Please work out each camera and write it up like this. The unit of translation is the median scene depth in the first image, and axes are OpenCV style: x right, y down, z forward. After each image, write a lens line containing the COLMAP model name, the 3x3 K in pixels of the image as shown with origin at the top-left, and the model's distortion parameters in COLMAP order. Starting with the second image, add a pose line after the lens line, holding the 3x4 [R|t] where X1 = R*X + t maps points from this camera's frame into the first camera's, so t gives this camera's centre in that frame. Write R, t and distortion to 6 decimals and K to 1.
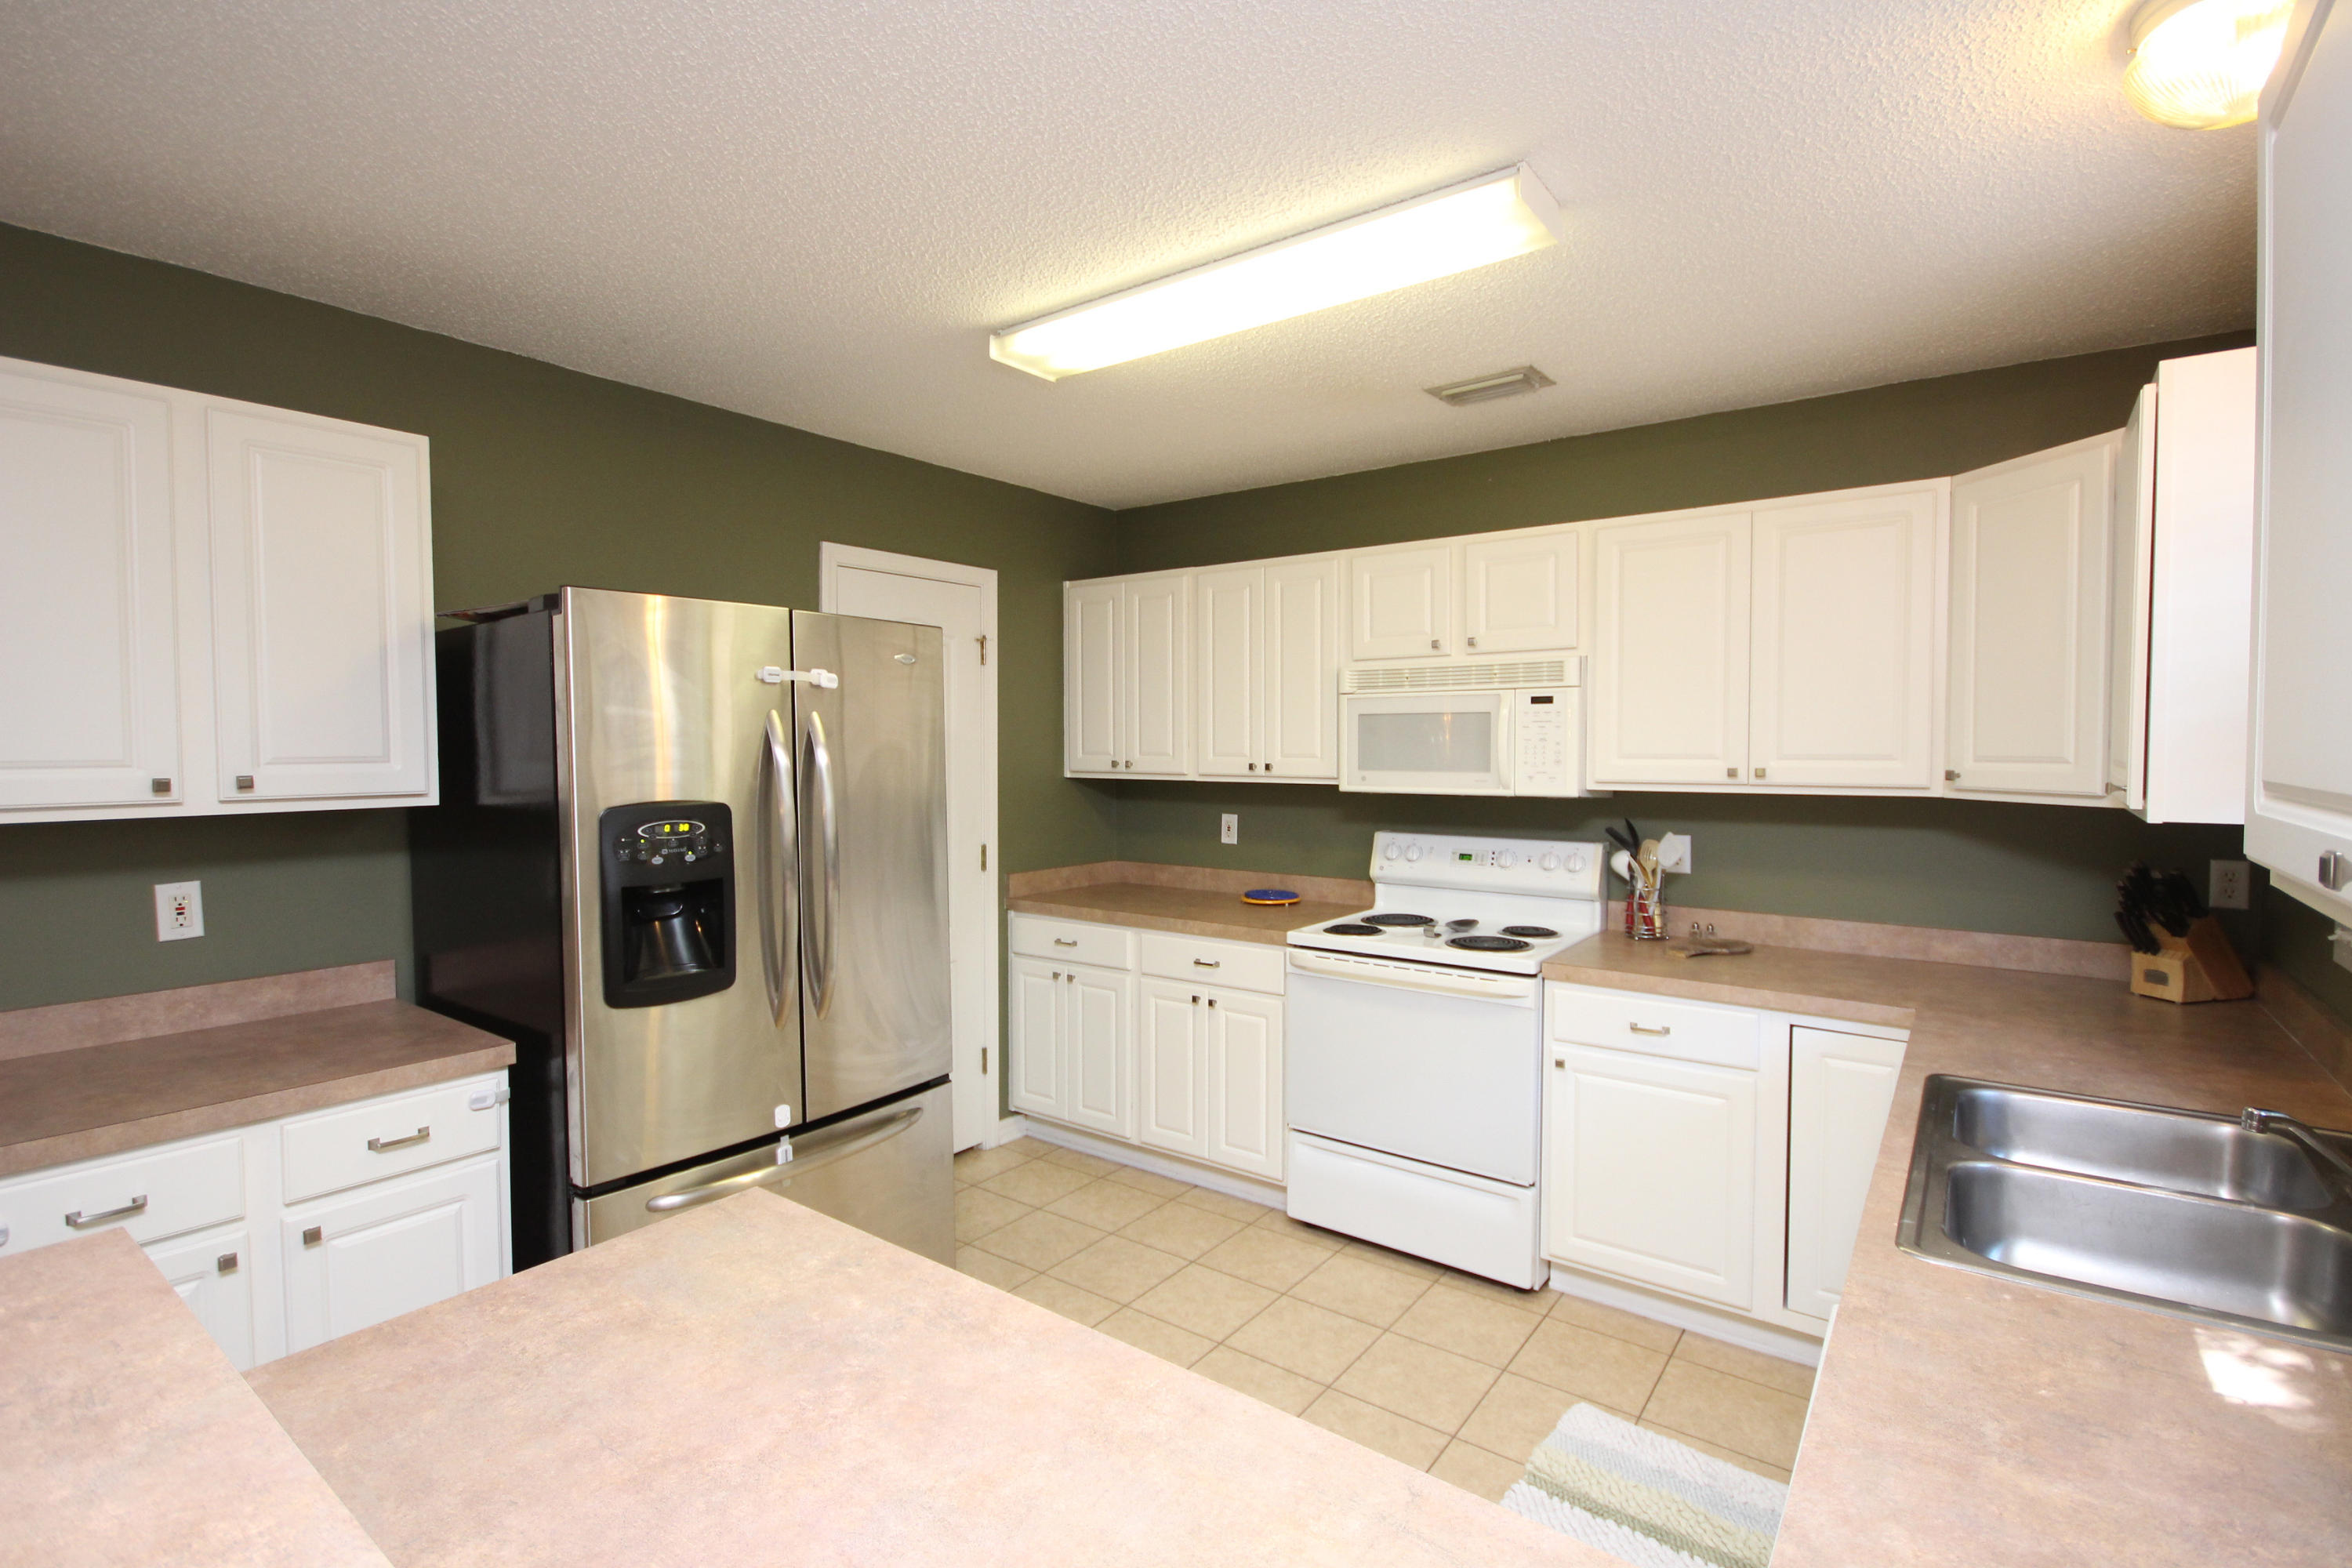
lens RADIAL K [[1084.0, 0, 1186.0], [0, 1084.0, 781.9], [0, 0, 1]] dist [0.003616, 0.000256]
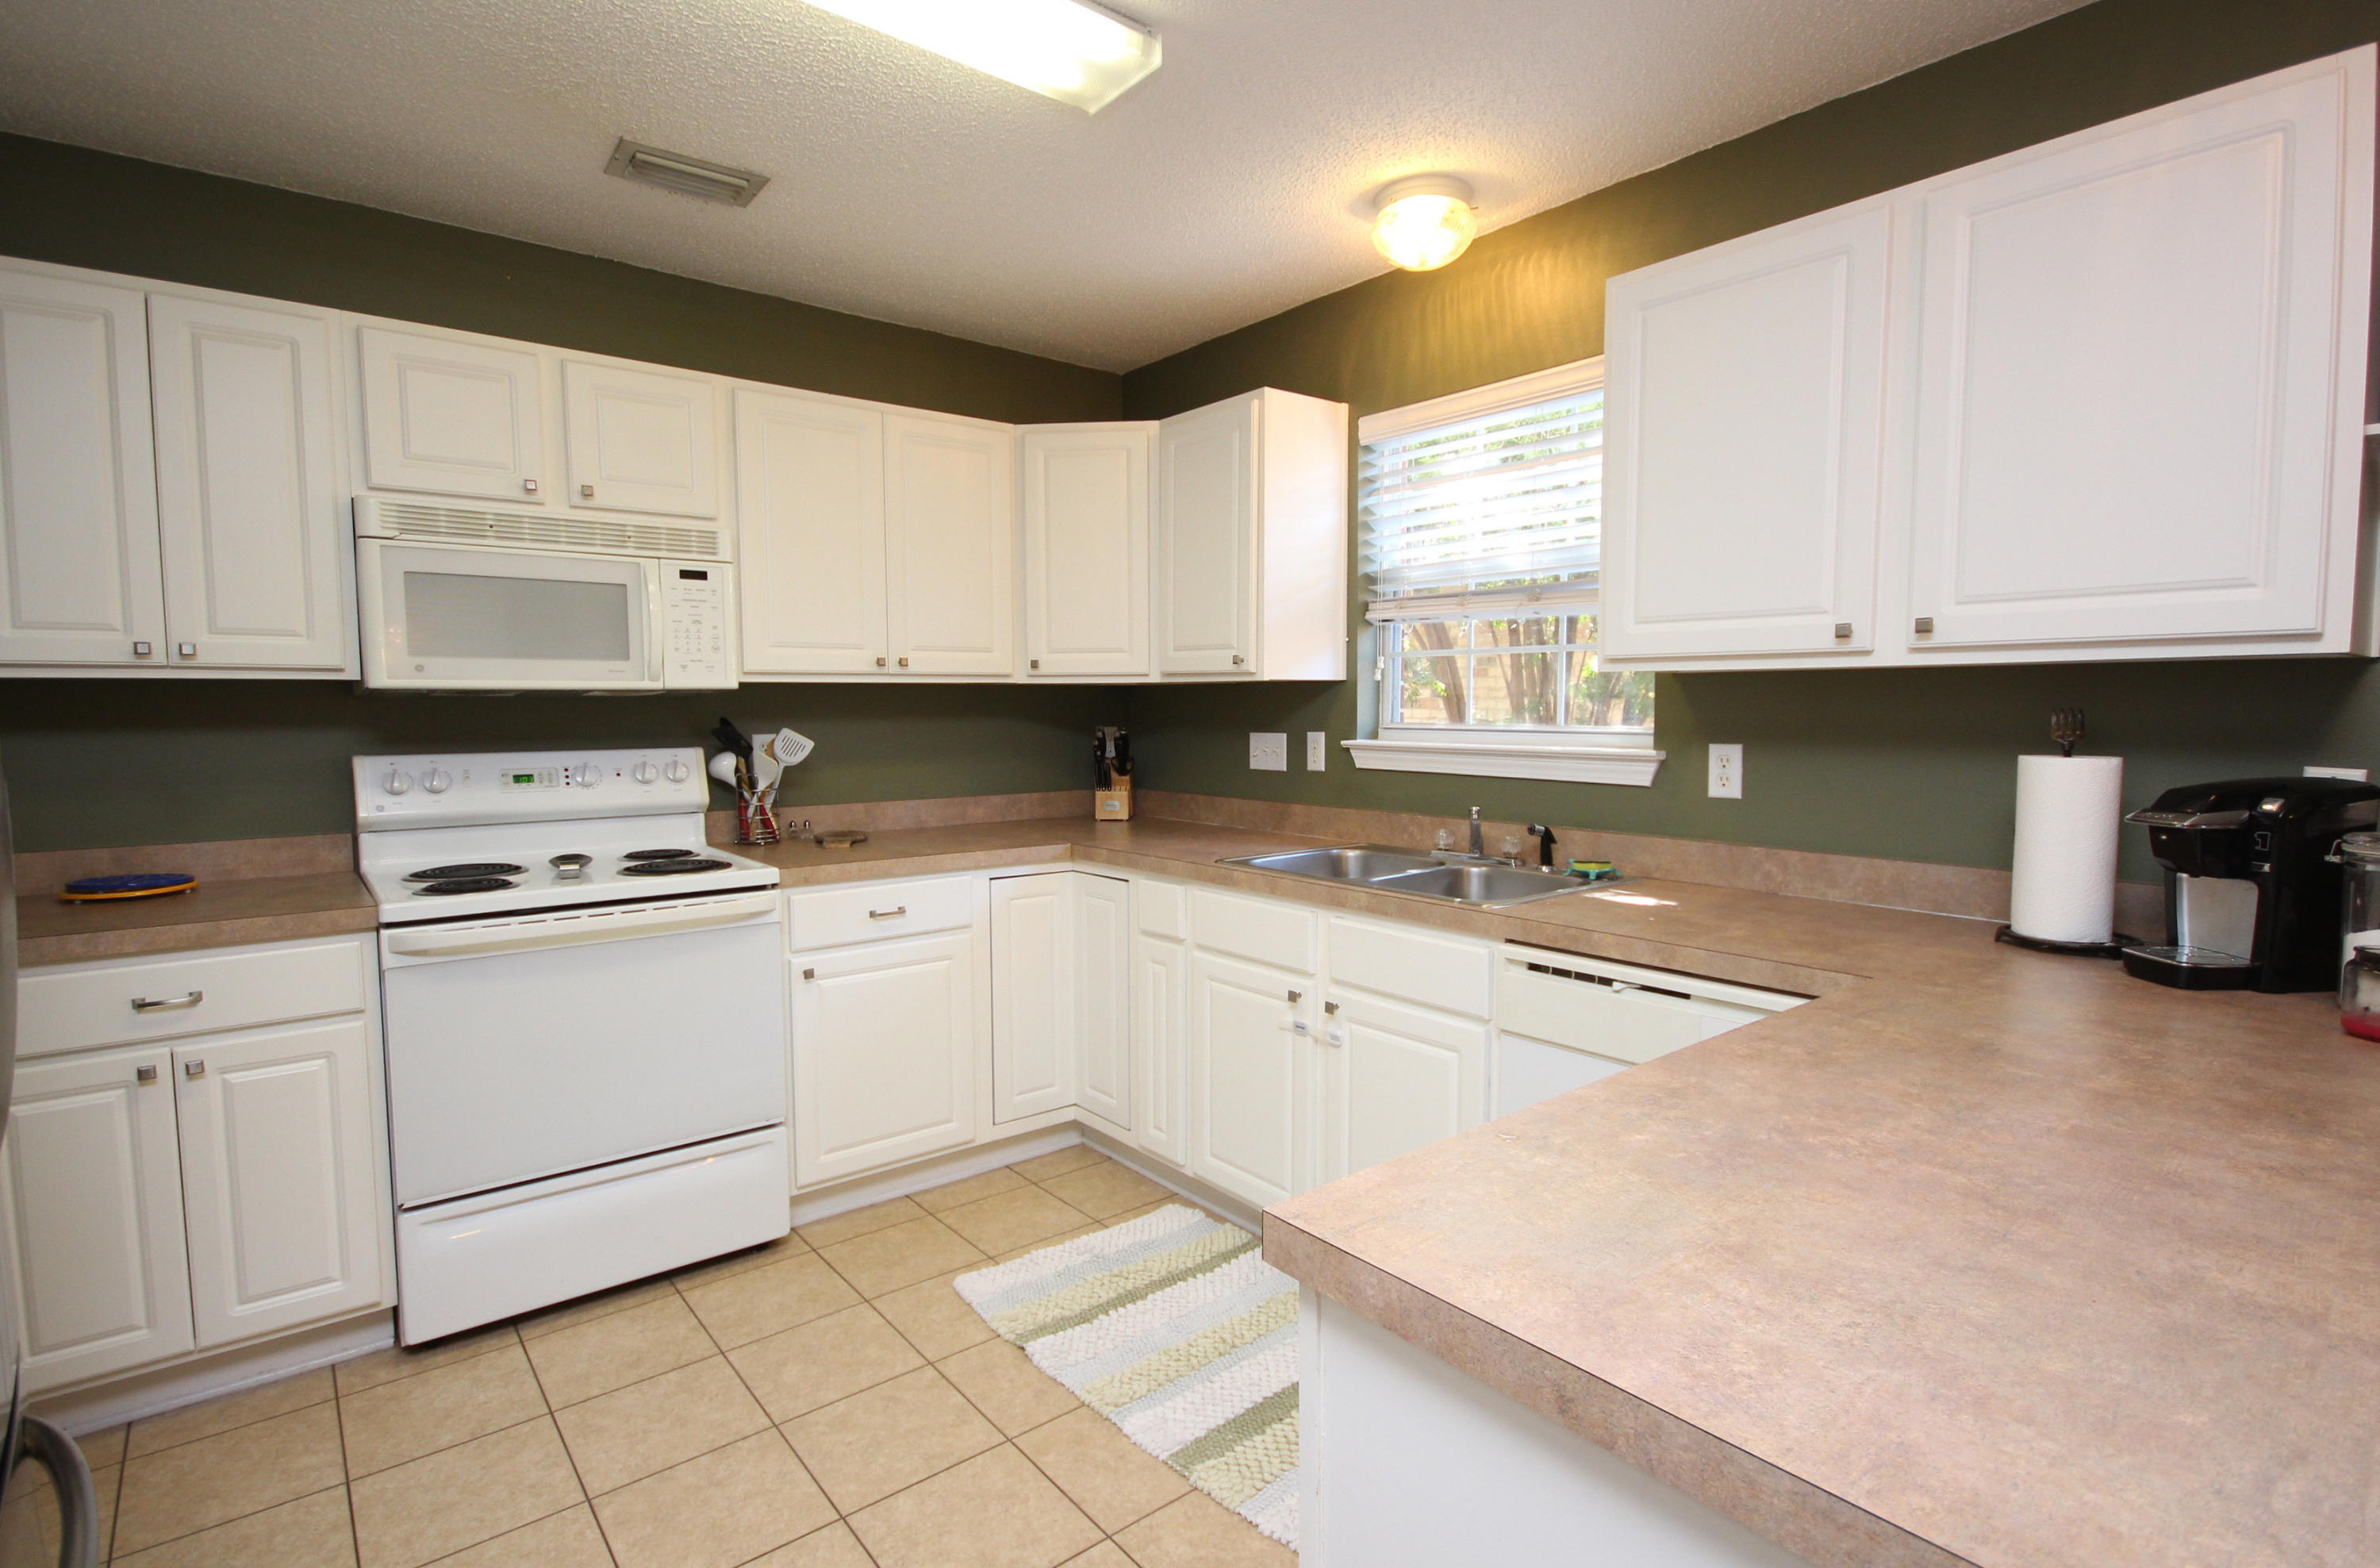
lens RADIAL K [[1141.1, 0, 1190.0], [0, 1141.1, 784.0], [0, 0, 1]] dist [0.001202, 0.000494]
pose [[0.250853, -0.068024, 0.965632, -0.437659], [0.038953, 0.997429, 0.060145, 0.048065], [-0.967241, 0.022527, 0.252857, 0.391686]]
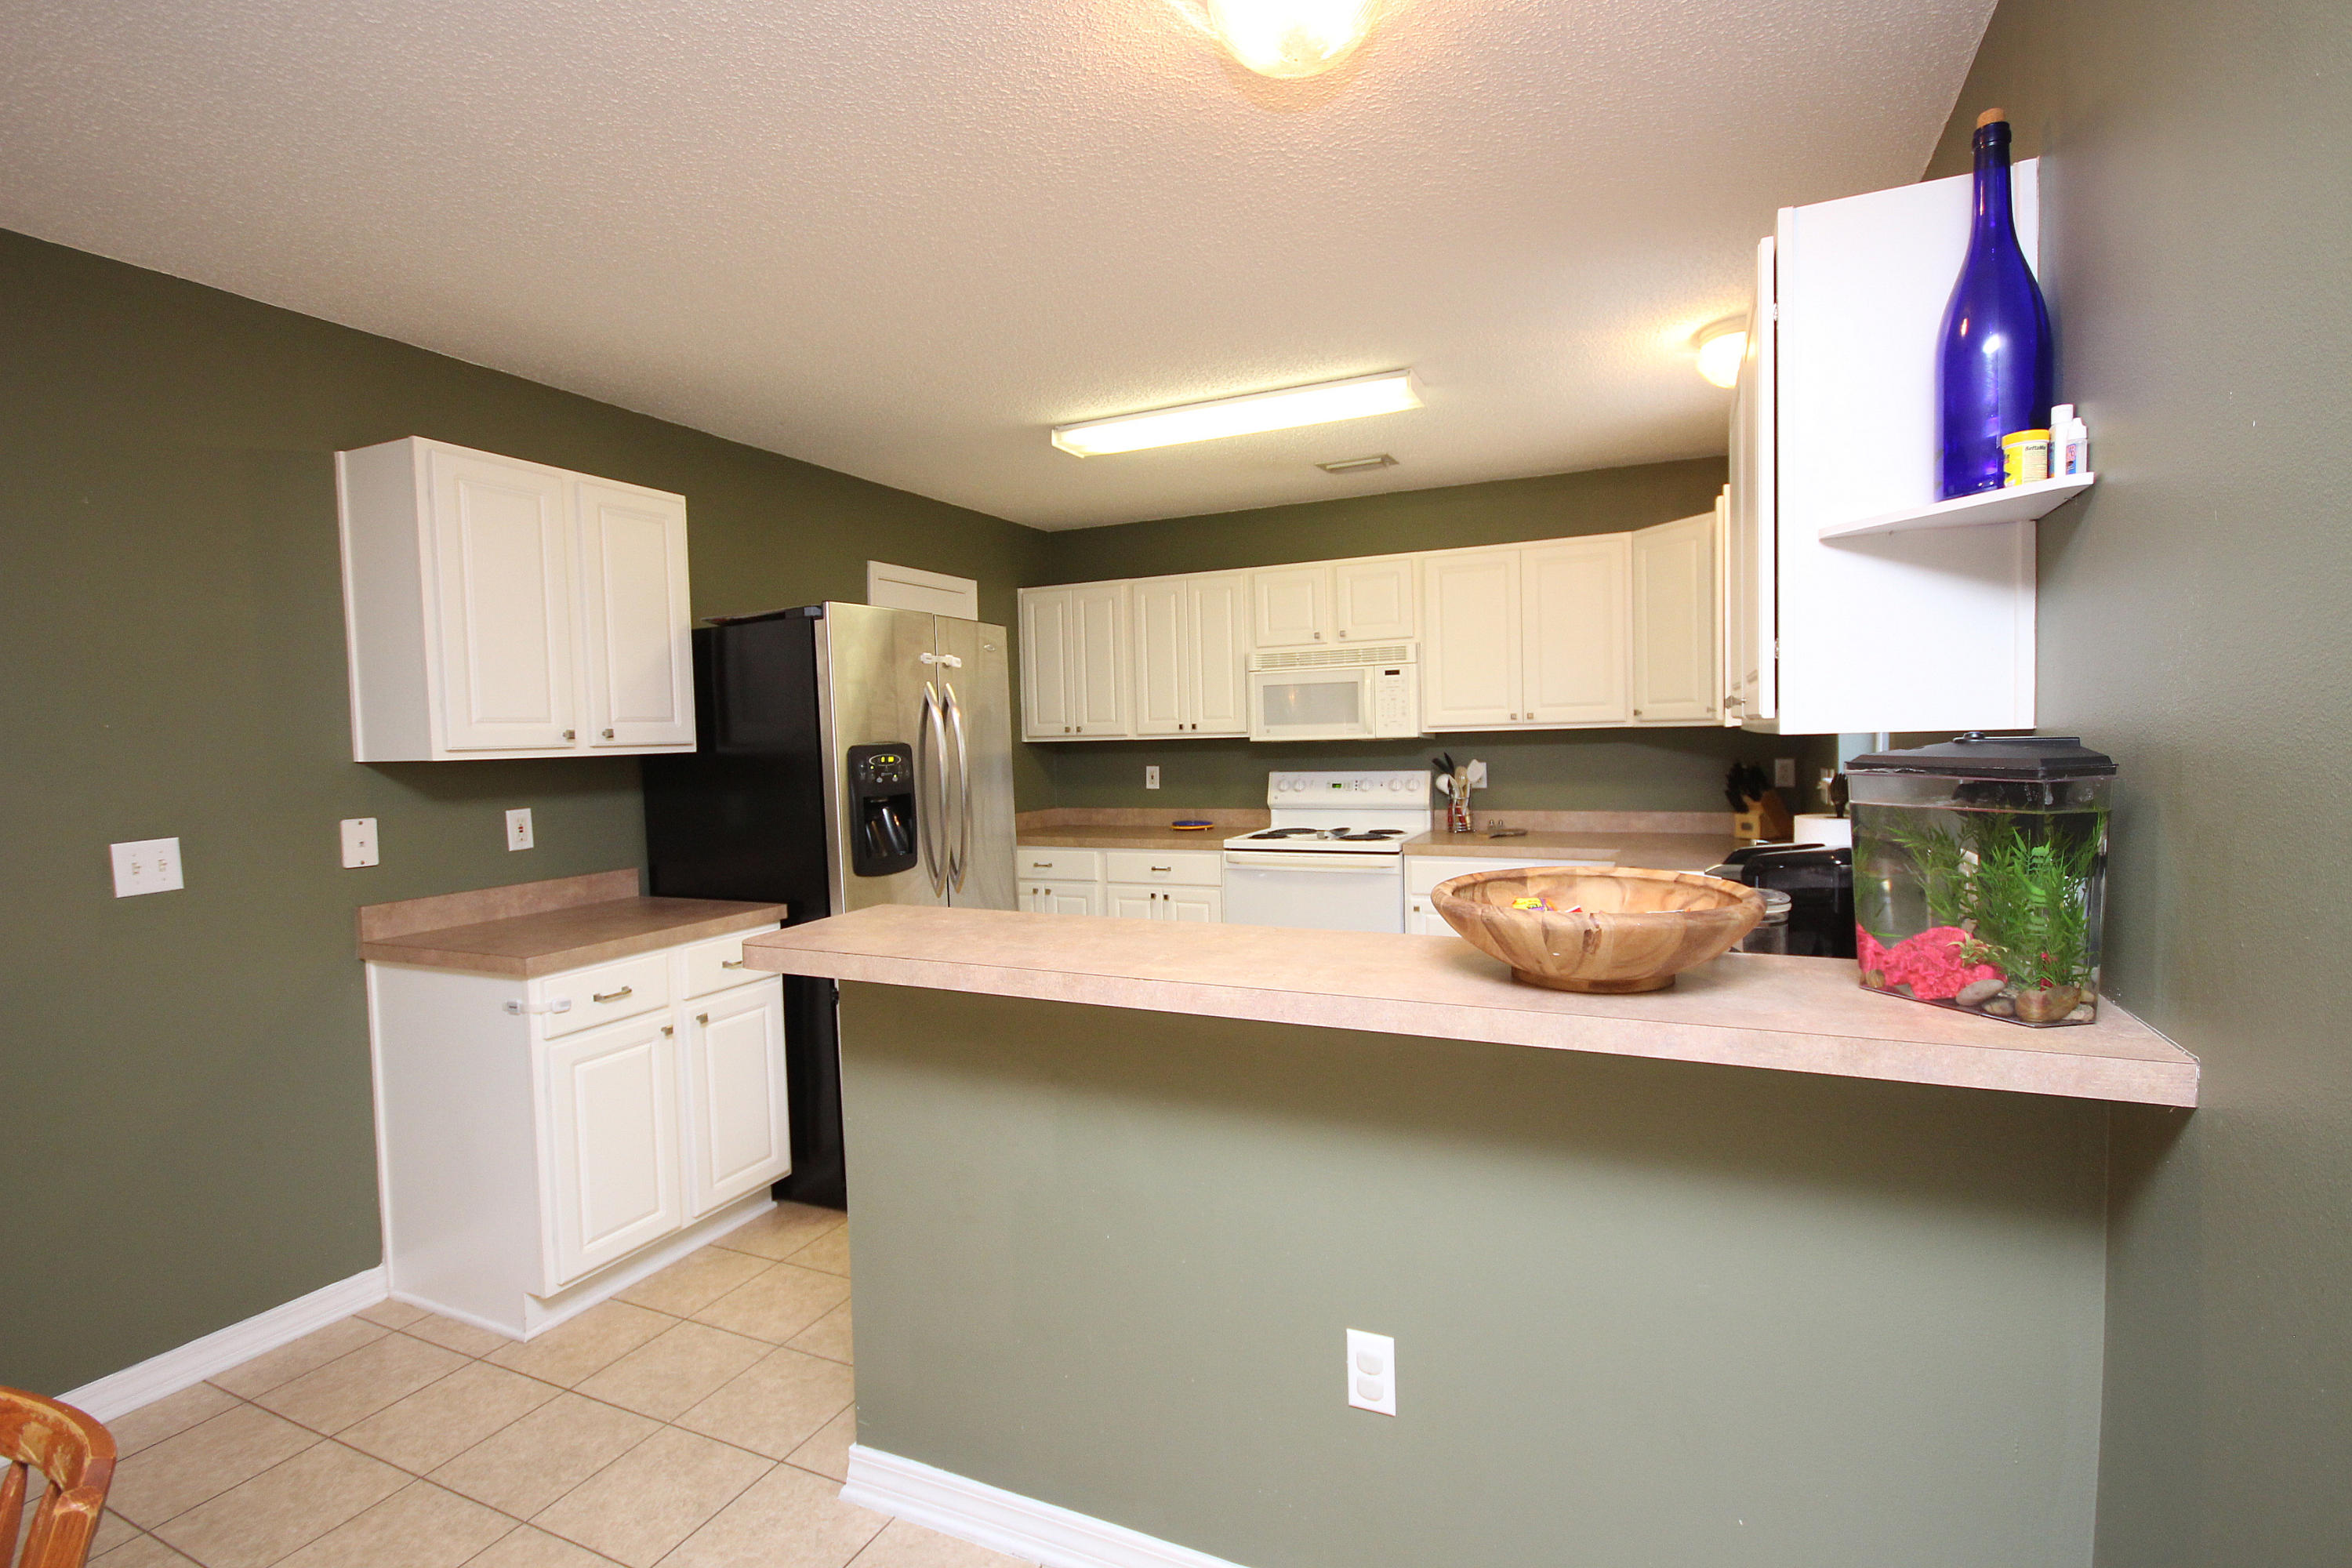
lens RADIAL K [[1092.2, 0, 1179.3], [0, 1092.2, 779.7], [0, 0, 1]] dist [0.000285, 0.000304]
pose [[0.979015, -0.032984, 0.201099, -0.256032], [0.032210, 0.999456, 0.007121, 0.049592], [-0.201224, -0.000495, 0.979545, -0.395487]]
